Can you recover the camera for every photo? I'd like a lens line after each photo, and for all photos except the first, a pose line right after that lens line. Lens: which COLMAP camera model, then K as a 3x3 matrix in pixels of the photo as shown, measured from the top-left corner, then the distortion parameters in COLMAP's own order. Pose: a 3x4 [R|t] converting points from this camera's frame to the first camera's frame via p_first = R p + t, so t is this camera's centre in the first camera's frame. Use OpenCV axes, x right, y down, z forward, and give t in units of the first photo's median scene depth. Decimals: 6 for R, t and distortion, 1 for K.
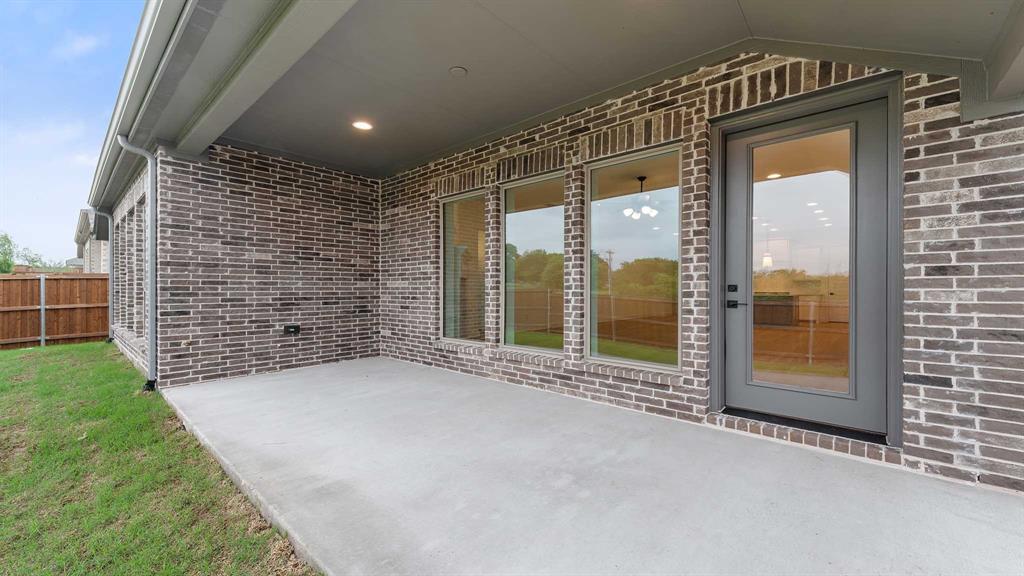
lens RADIAL K [[404.8, 0, 516.9], [0, 404.8, 289.1], [0, 0, 1]] dist [0.001729, 0.000062]
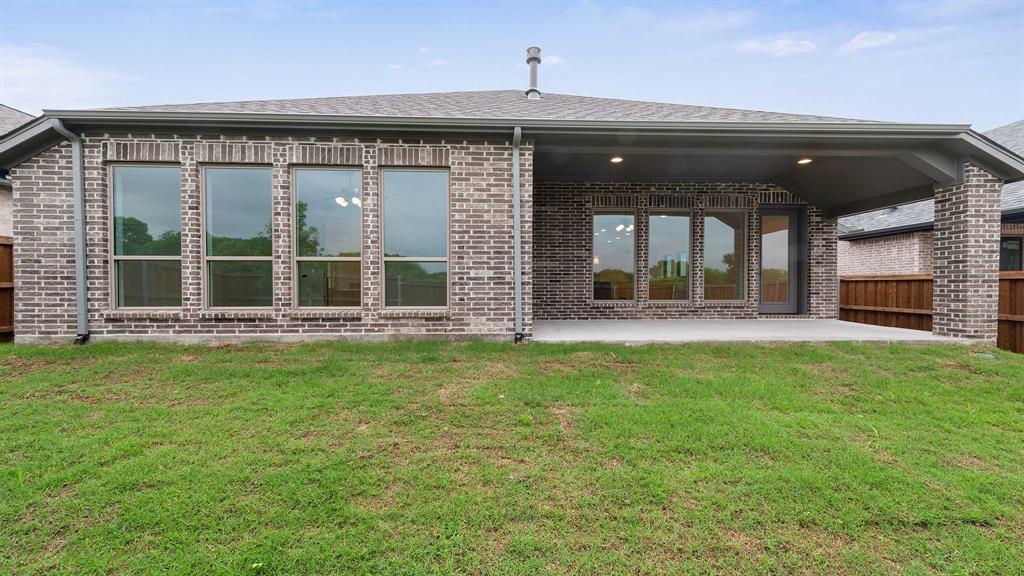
lens RADIAL K [[404.8, 0, 516.9], [0, 404.8, 289.1], [0, 0, 1]] dist [0.001729, 0.000062]
pose [[0.715683, -0.013552, 0.698294, -2.497502], [0.000416, 0.999820, 0.018978, 0.086988], [-0.698425, -0.013292, 0.715559, 0.209180]]
